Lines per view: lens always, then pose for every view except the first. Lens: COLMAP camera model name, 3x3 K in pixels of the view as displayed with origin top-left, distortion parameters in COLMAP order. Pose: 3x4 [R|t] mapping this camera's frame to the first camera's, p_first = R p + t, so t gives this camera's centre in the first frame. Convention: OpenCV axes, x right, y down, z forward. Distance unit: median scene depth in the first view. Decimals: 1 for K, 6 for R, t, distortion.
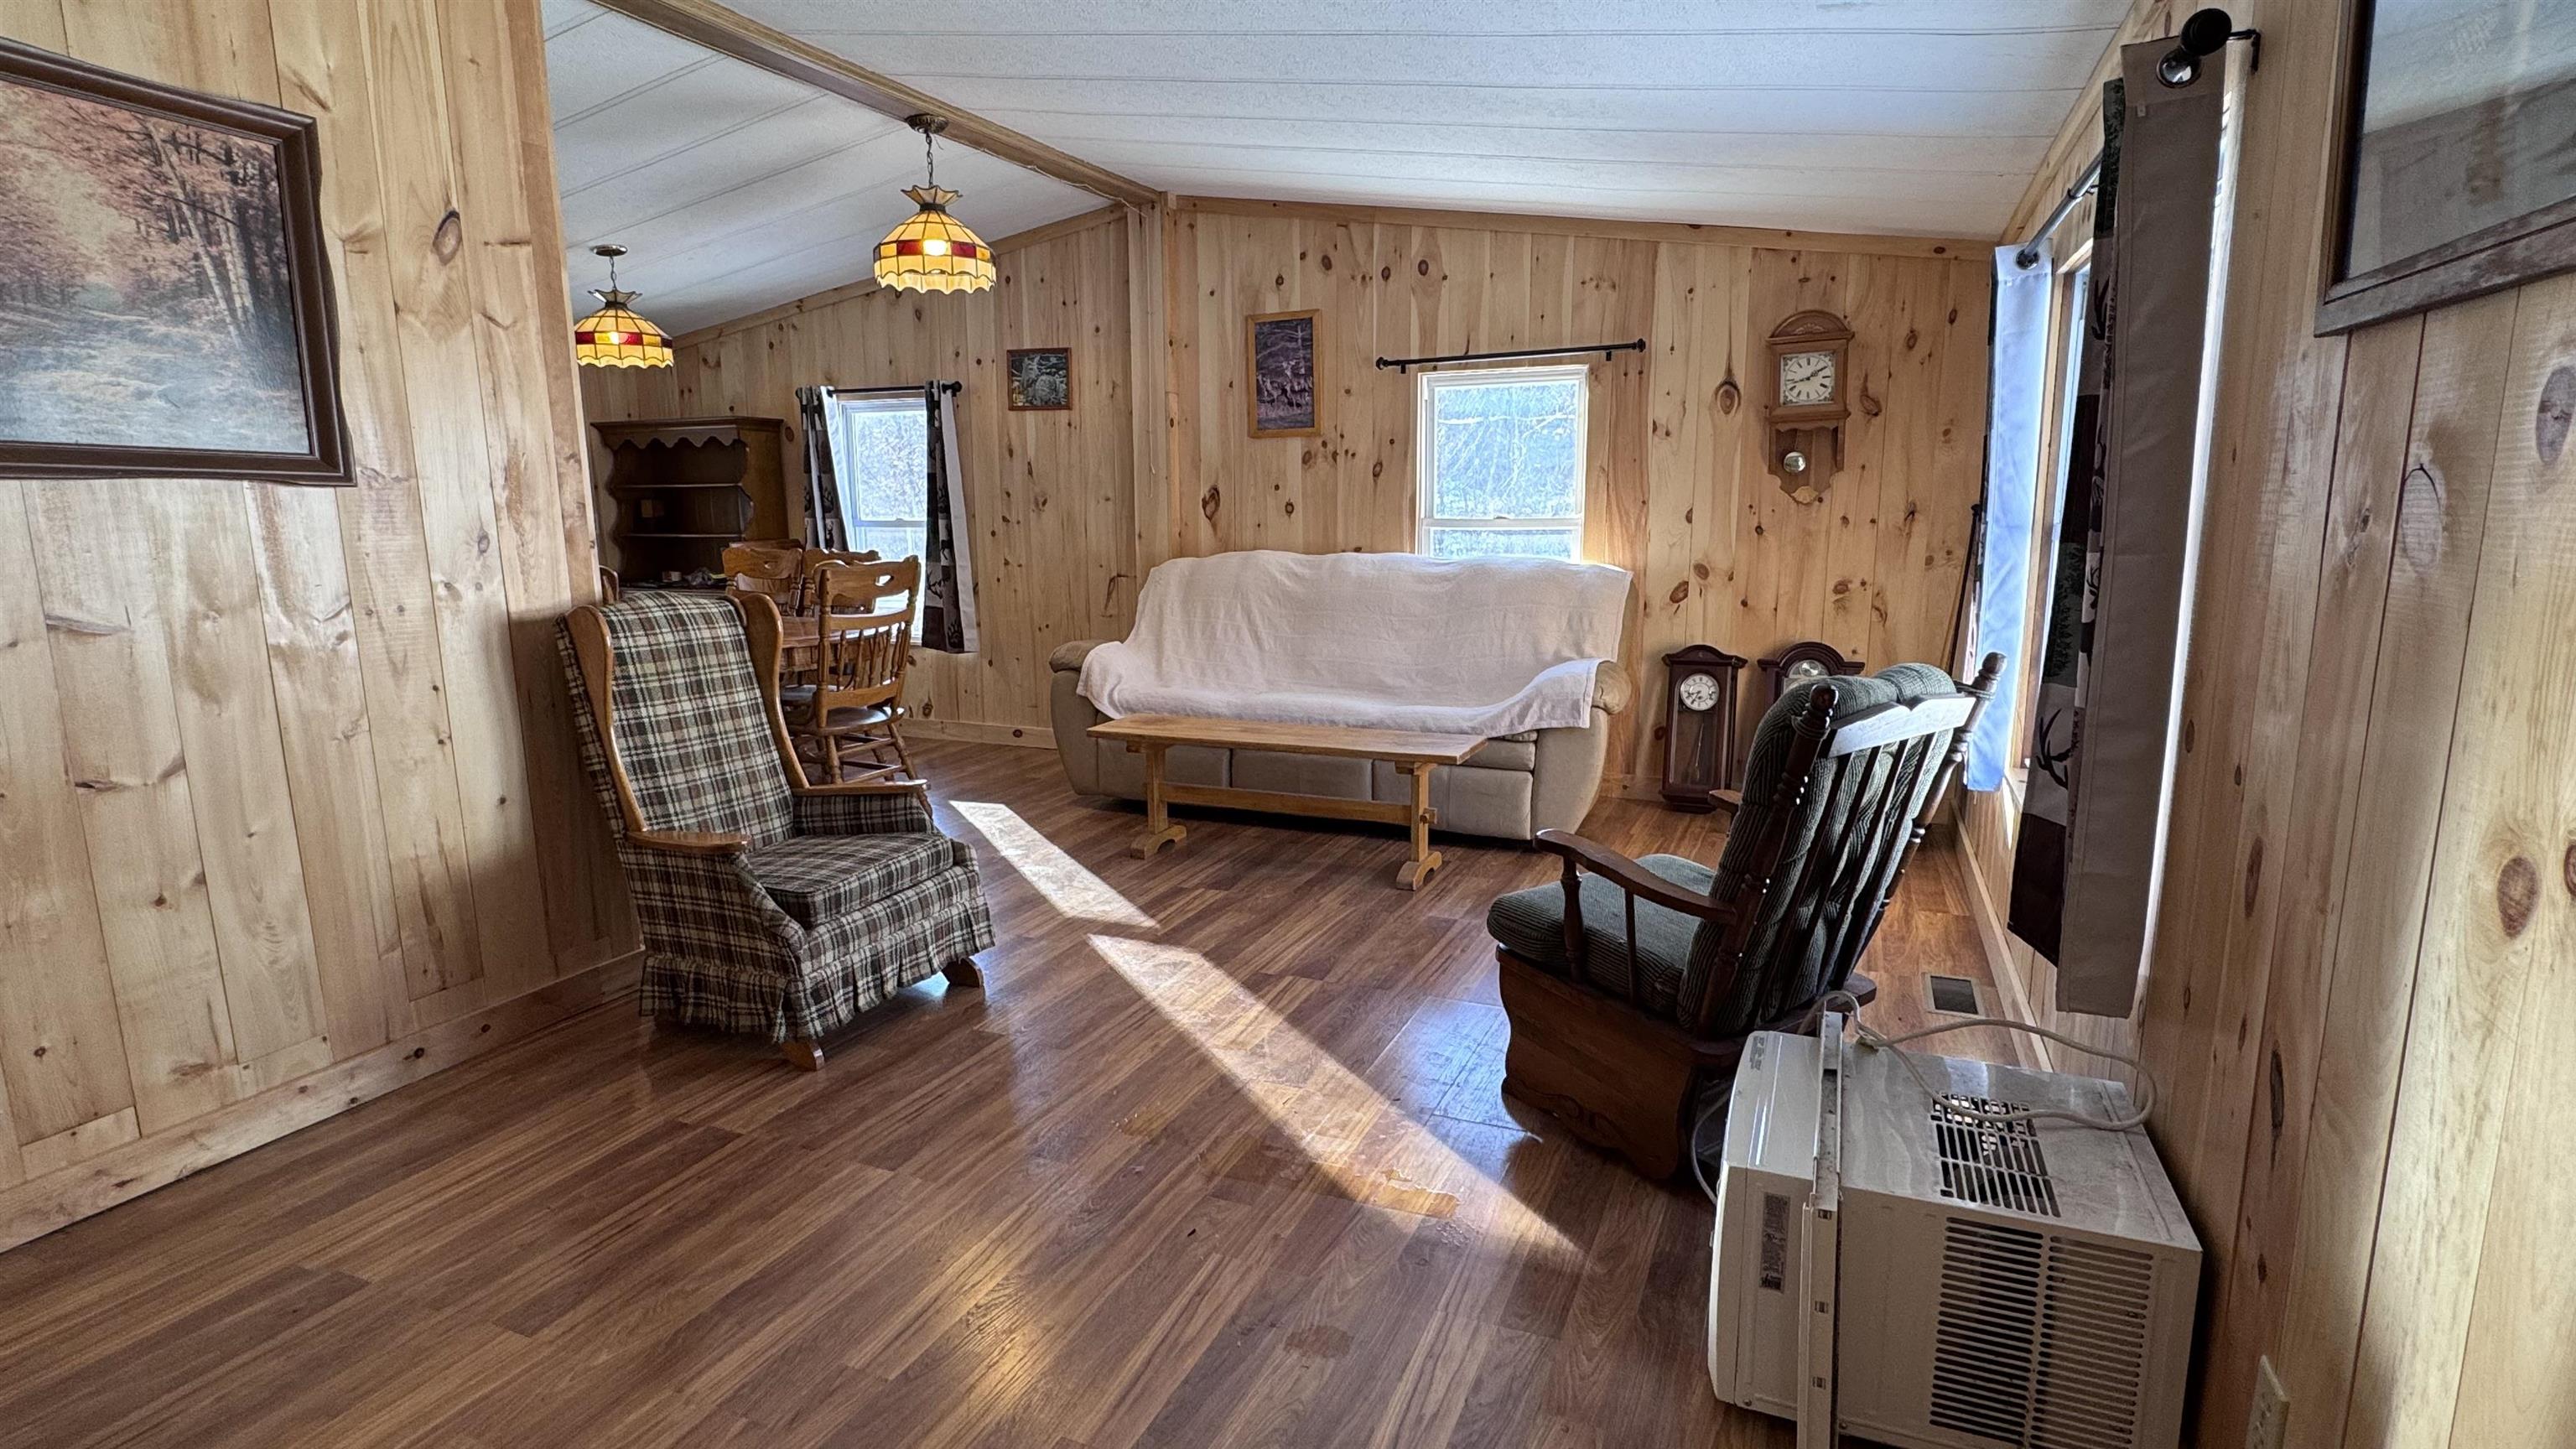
lens RADIAL K [[1258.1, 0, 1295.0], [0, 1258.1, 718.8], [0, 0, 1]] dist [-0.003144, 0.000221]
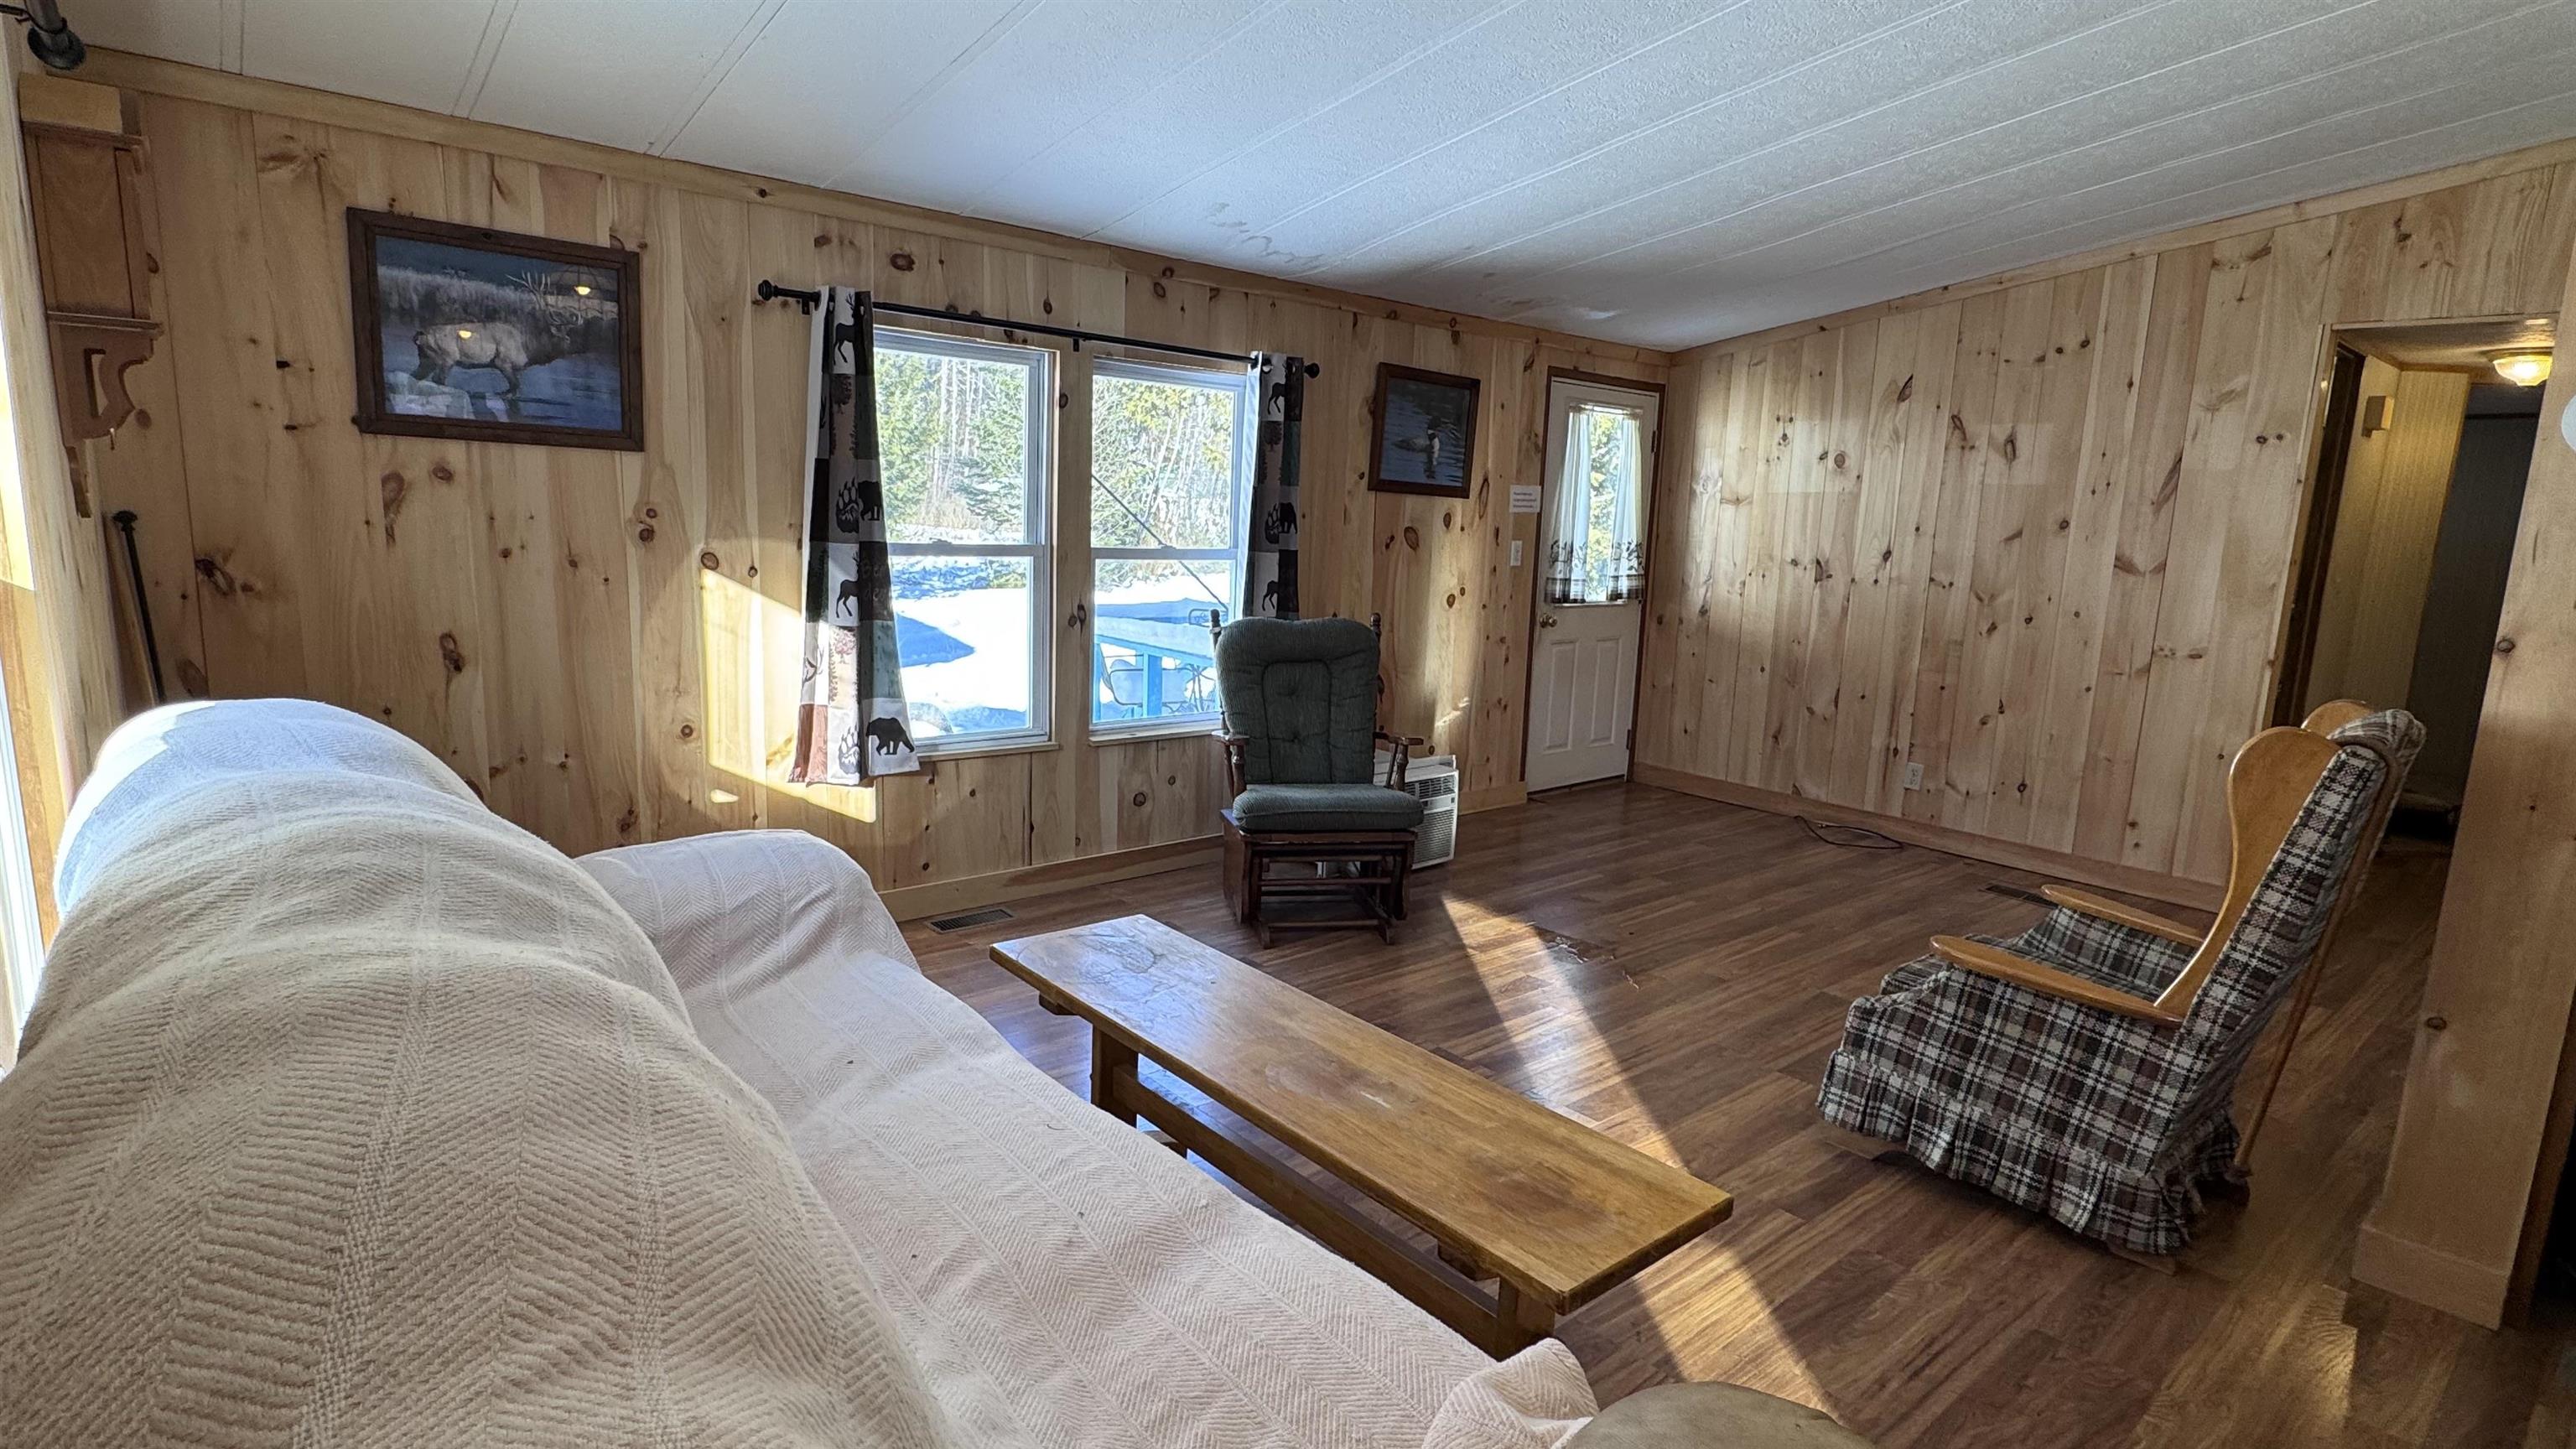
lens RADIAL K [[1258.1, 0, 1285.7], [0, 1258.1, 728.6], [0, 0, 1]] dist [-0.003144, 0.000221]
pose [[-0.895057, -0.101082, 0.434345, -0.187259], [0.044127, 0.949118, 0.311814, -0.227177], [-0.443763, 0.298258, -0.845054, 1.255011]]
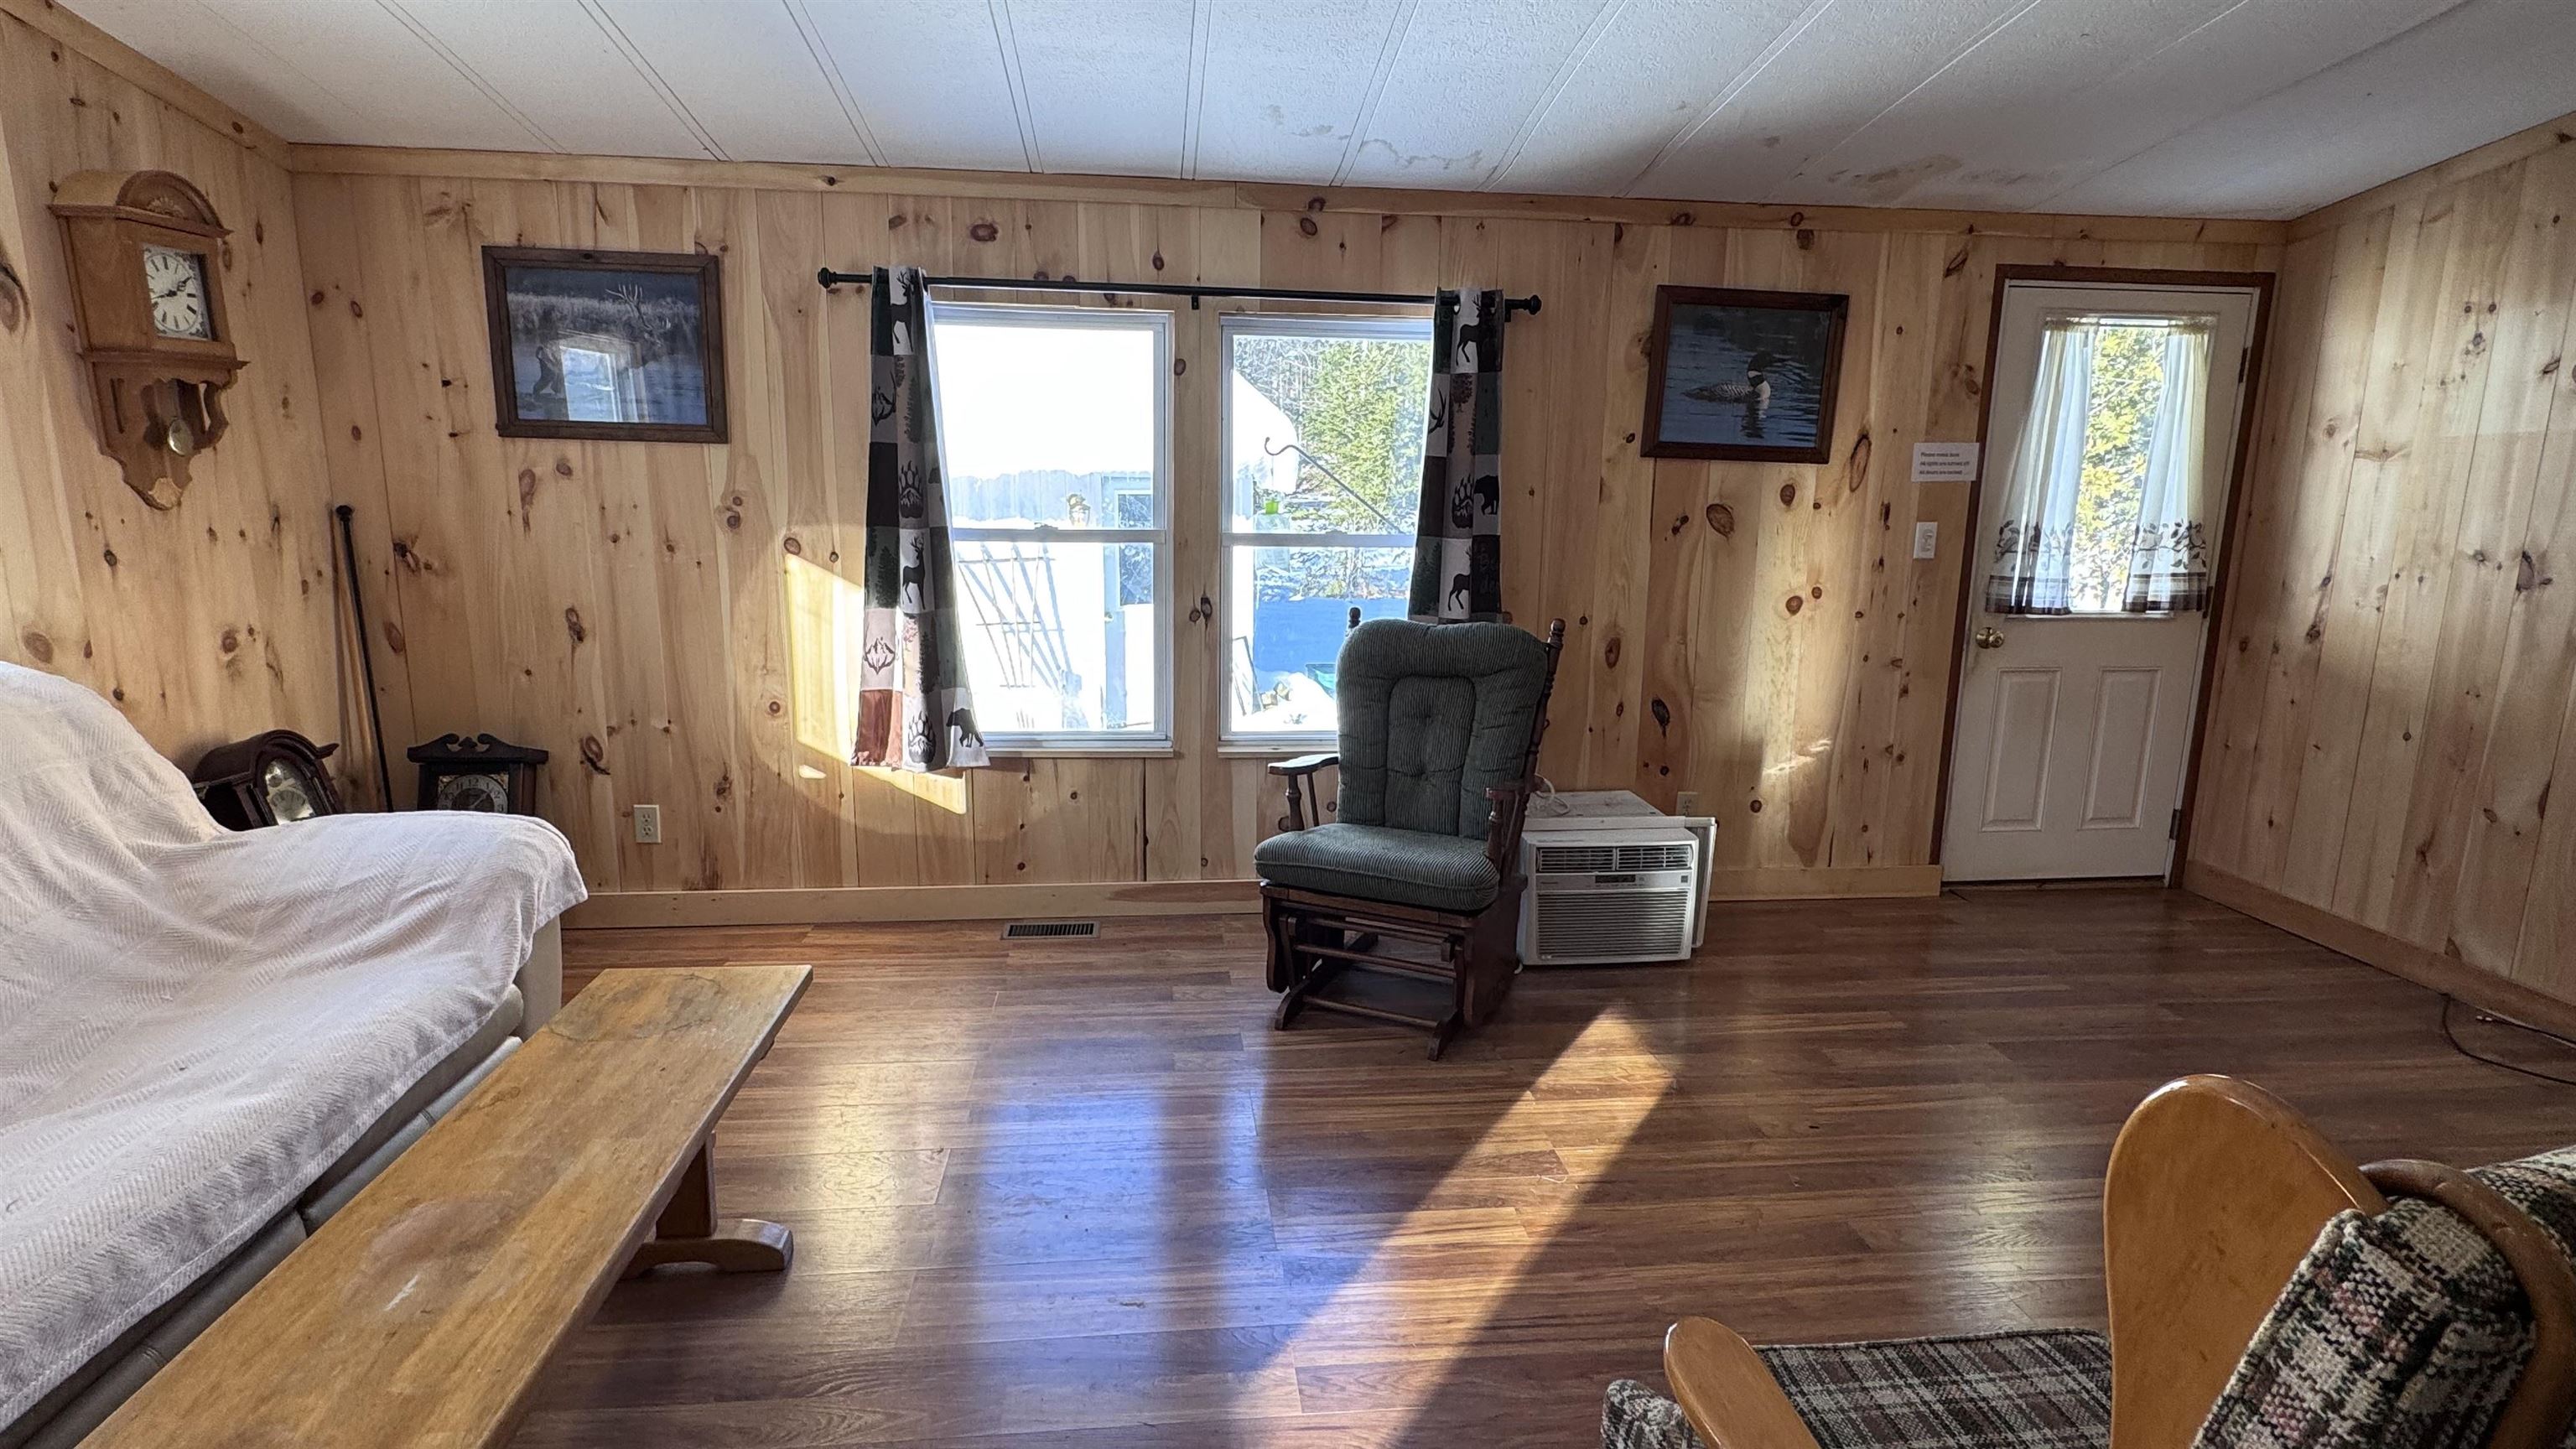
lens RADIAL K [[1258.1, 0, 1281.8], [0, 1258.1, 722.8], [0, 0, 1]] dist [-0.003144, 0.000221]
pose [[-0.488518, -0.165833, 0.856650, -0.373097], [0.135775, 0.955368, 0.262370, -0.164452], [-0.861925, 0.244484, -0.444198, 0.869080]]
